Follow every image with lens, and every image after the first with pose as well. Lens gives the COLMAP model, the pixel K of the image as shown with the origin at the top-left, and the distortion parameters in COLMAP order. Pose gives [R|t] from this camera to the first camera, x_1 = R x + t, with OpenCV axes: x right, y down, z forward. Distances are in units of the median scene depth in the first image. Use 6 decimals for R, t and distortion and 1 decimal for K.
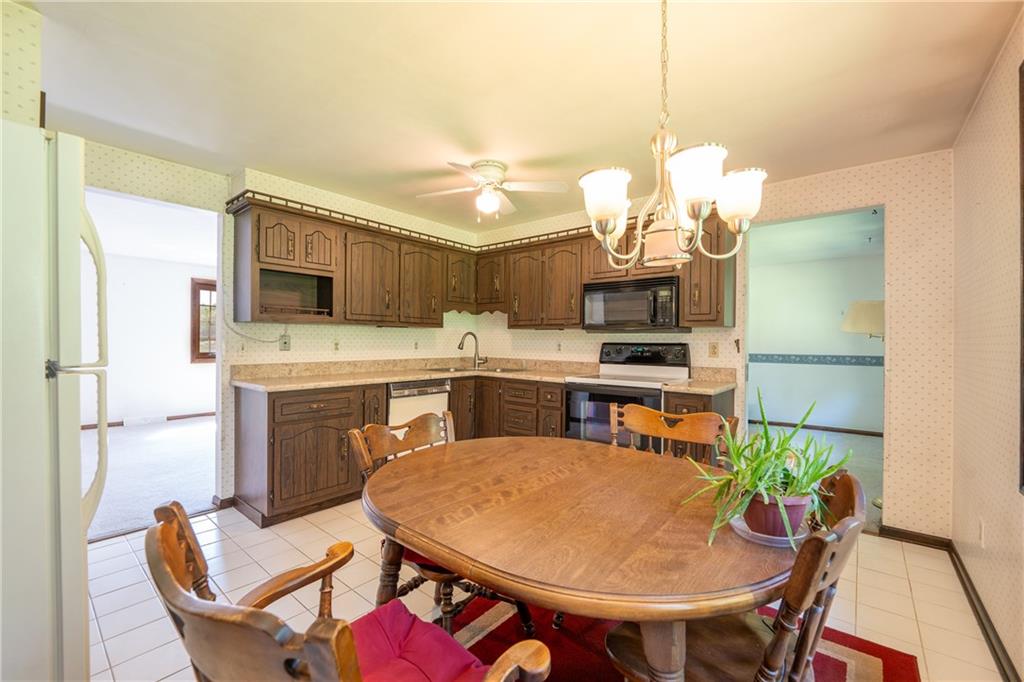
lens RADIAL K [[419.1, 0, 515.4], [0, 419.1, 343.1], [0, 0, 1]] dist [-0.004907, -0.000787]
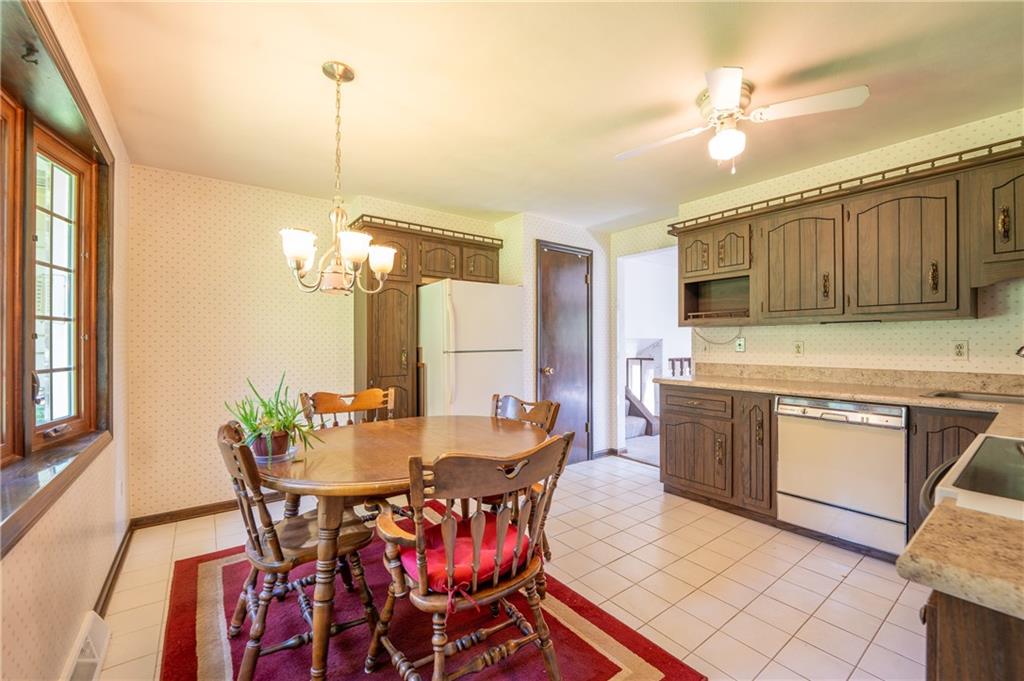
lens RADIAL K [[415.1, 0, 517.1], [0, 415.1, 342.2], [0, 0, 1]] dist [-0.009025, -0.000158]
pose [[-0.237486, -0.006360, -0.971370, 0.594428], [-0.002944, 0.999979, -0.005827, 0.001071], [0.971387, 0.001476, -0.237499, 0.713420]]
